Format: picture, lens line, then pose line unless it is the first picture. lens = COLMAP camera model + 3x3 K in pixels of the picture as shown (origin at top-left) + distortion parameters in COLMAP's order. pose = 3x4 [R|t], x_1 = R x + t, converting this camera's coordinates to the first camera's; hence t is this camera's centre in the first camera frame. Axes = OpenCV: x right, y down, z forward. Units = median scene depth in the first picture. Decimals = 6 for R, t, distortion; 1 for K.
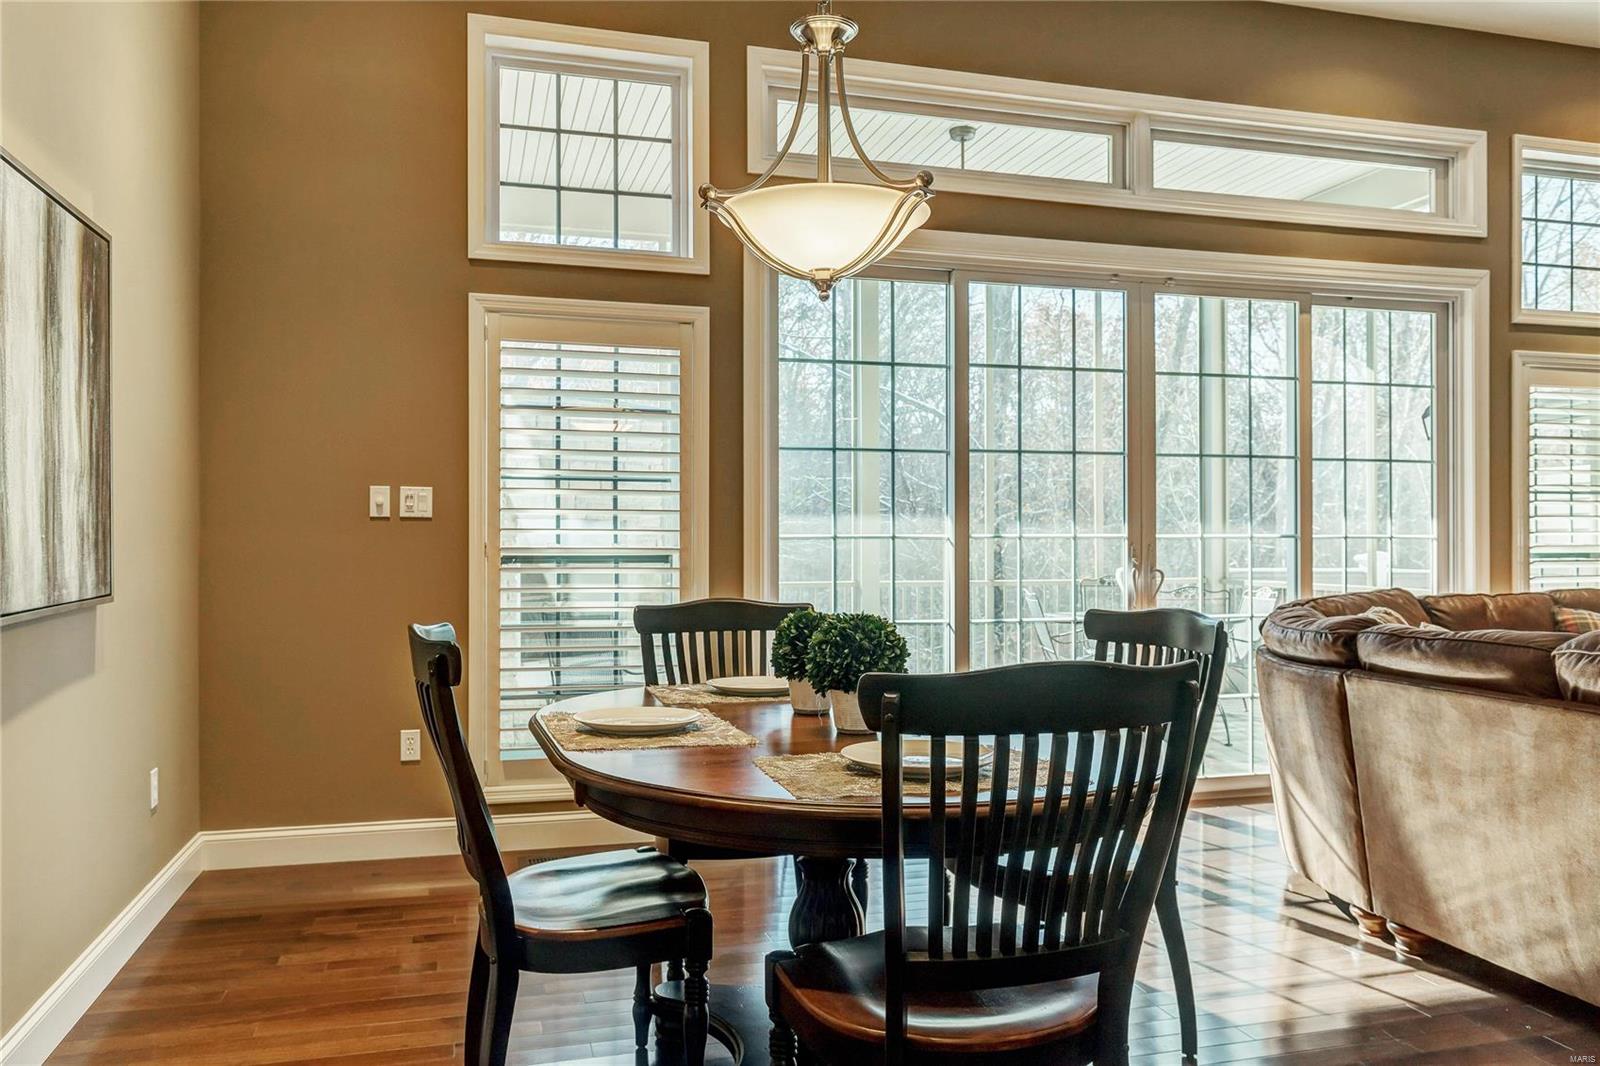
lens RADIAL K [[1205.8, 0, 800.0], [0, 1205.8, 533.0], [0, 0, 1]] dist [-0.001200, 0.003303]
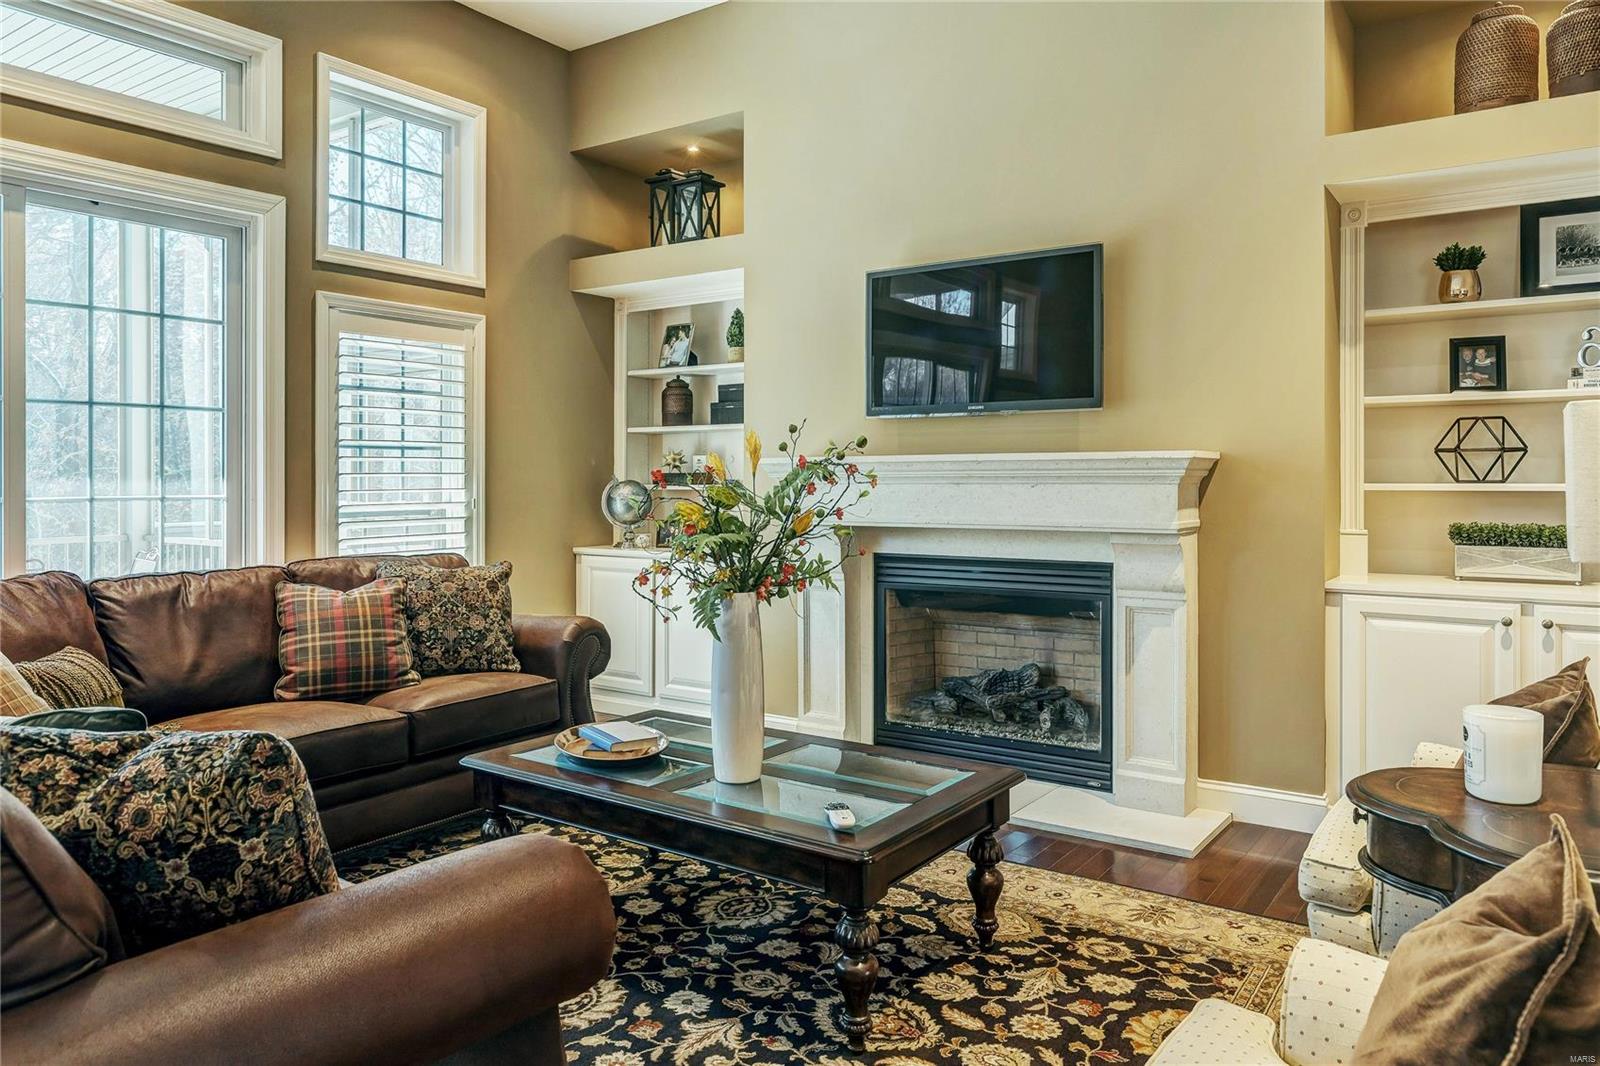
lens RADIAL K [[1101.8, 0, 800.4], [0, 1101.8, 474.0], [0, 0, 1]] dist [0.003553, 0.002679]
pose [[0.773659, -0.000164, 0.633602, 0.348538], [-0.000577, 0.999999, 0.000965, -0.014536], [-0.633602, -0.001112, 0.773659, 0.129206]]
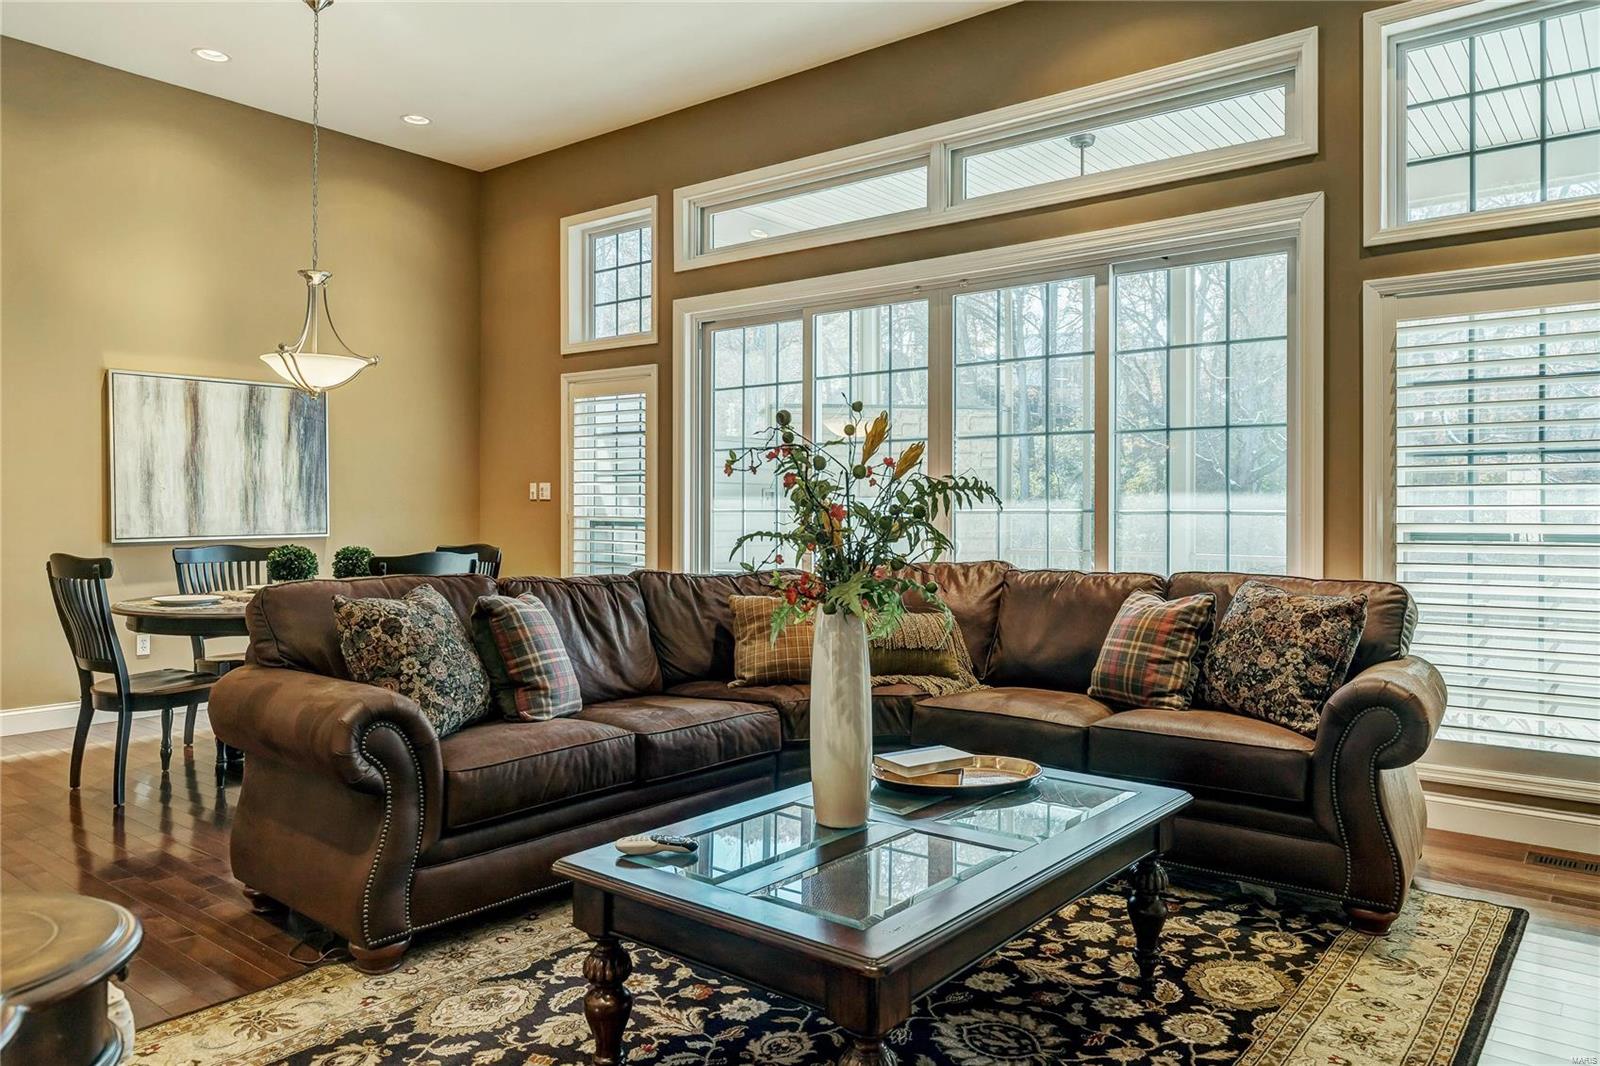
lens RADIAL K [[1080.1, 0, 795.7], [0, 1080.1, 504.5], [0, 0, 1]] dist [-0.004710, -0.003960]
pose [[0.582967, -0.004049, -0.812486, 0.958722], [0.000158, 0.999988, -0.004871, 0.001804], [0.812496, 0.002711, 0.582961, 0.270715]]
